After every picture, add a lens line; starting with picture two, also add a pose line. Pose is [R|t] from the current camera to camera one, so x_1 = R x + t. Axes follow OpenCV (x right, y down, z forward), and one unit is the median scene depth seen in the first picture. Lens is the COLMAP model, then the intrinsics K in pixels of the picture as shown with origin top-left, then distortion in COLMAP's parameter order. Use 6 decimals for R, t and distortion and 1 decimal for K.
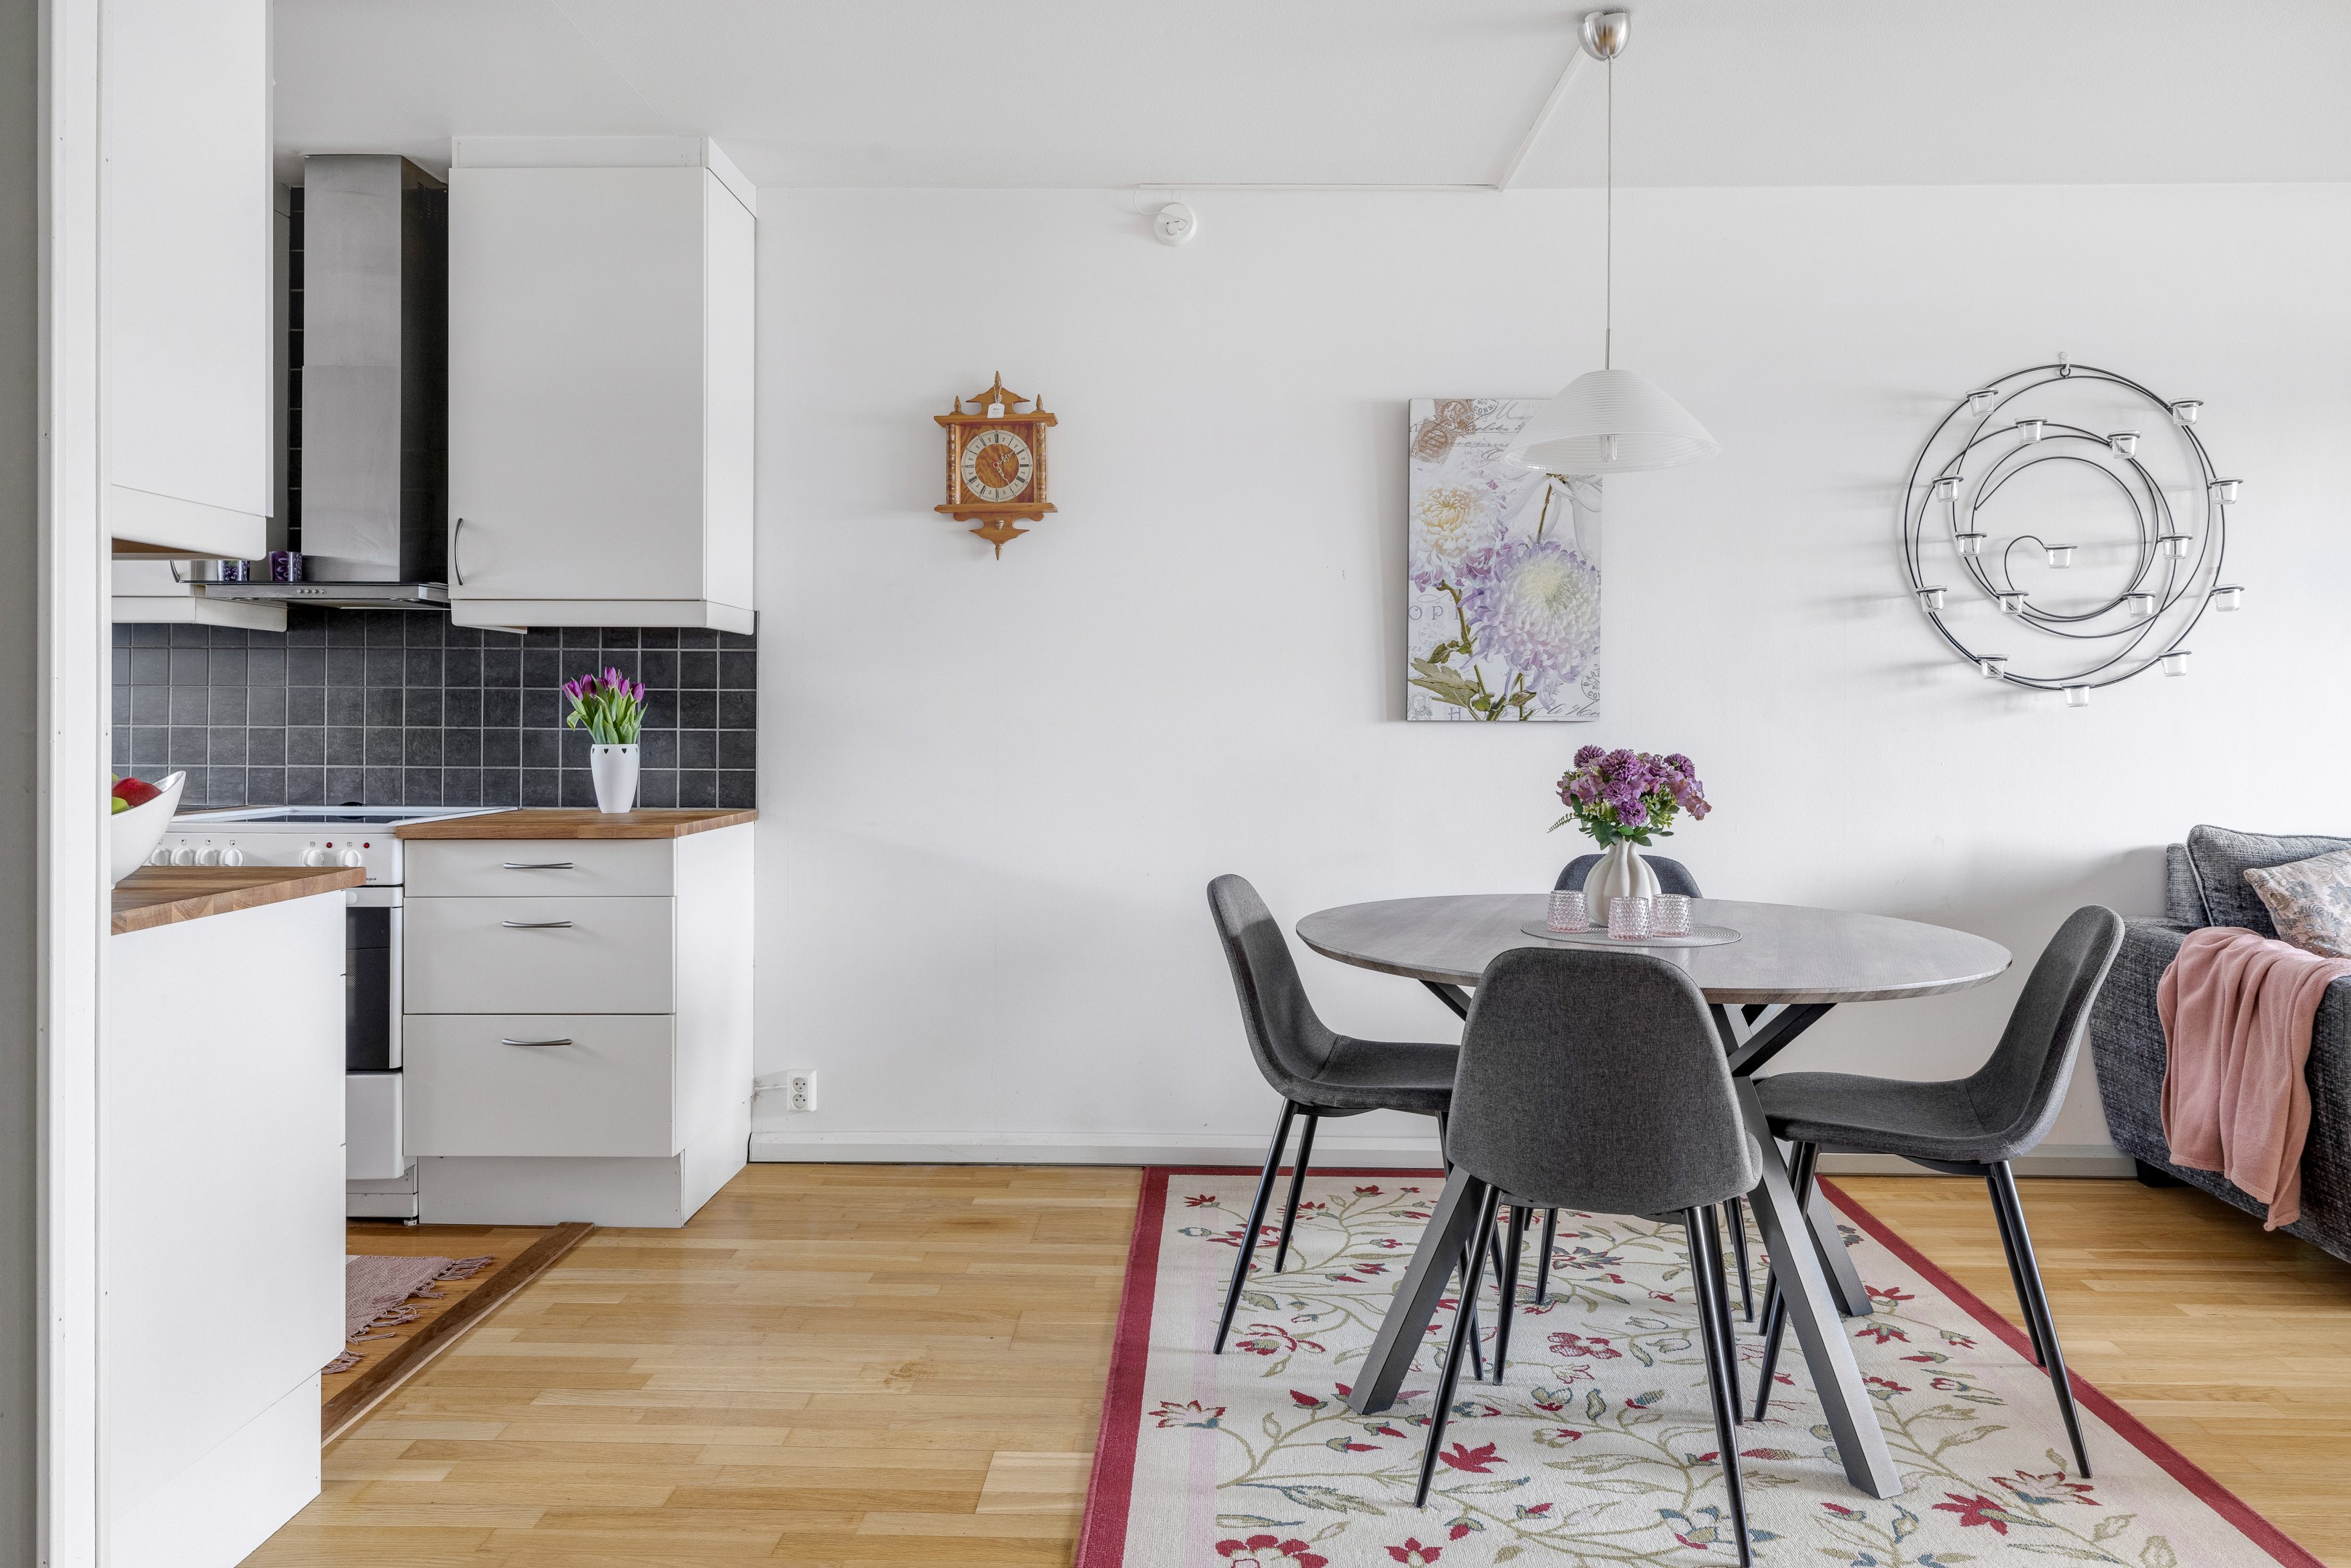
lens RADIAL K [[1619.6, 0, 1178.3], [0, 1619.6, 715.9], [0, 0, 1]] dist [-0.011808, 0.005416]
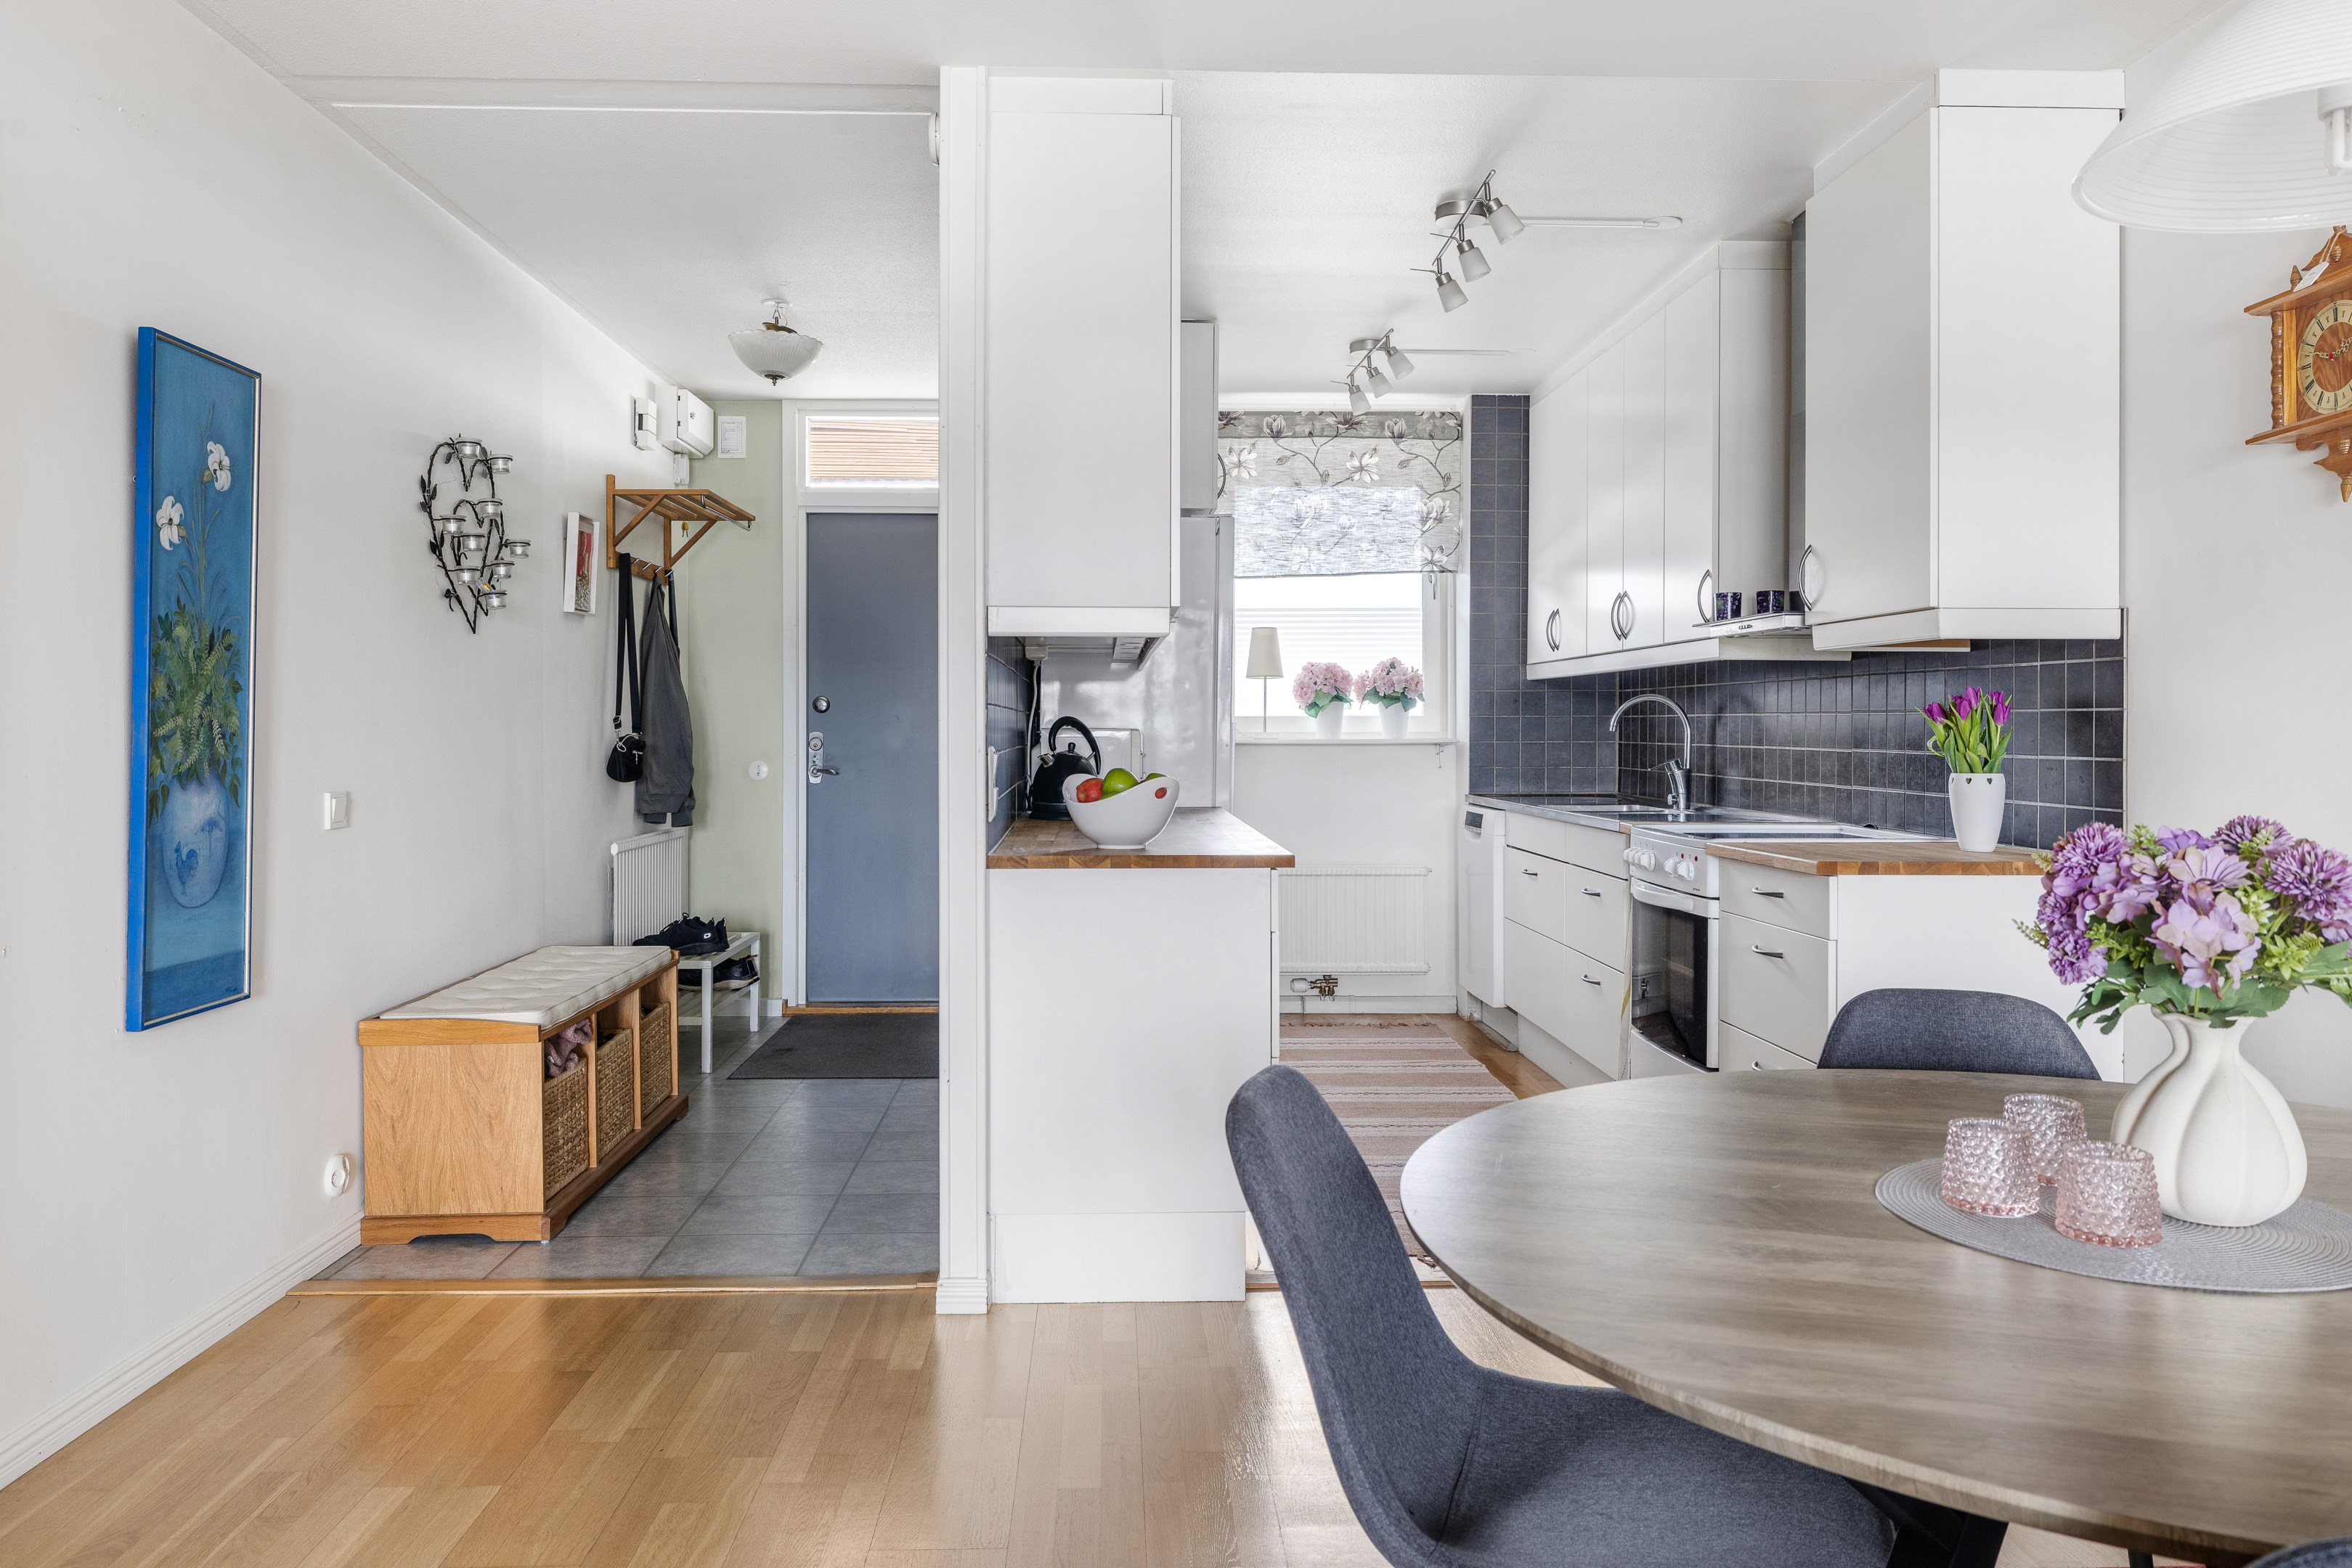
lens RADIAL K [[1726.4, 0, 1177.7], [0, 1726.4, 719.0], [0, 0, 1]] dist [-0.005727, 0.059238]
pose [[0.068198, -0.009042, -0.997631, 0.552802], [-0.002309, 0.999955, -0.009221, -0.002529], [0.997669, 0.002932, 0.068174, 0.493962]]
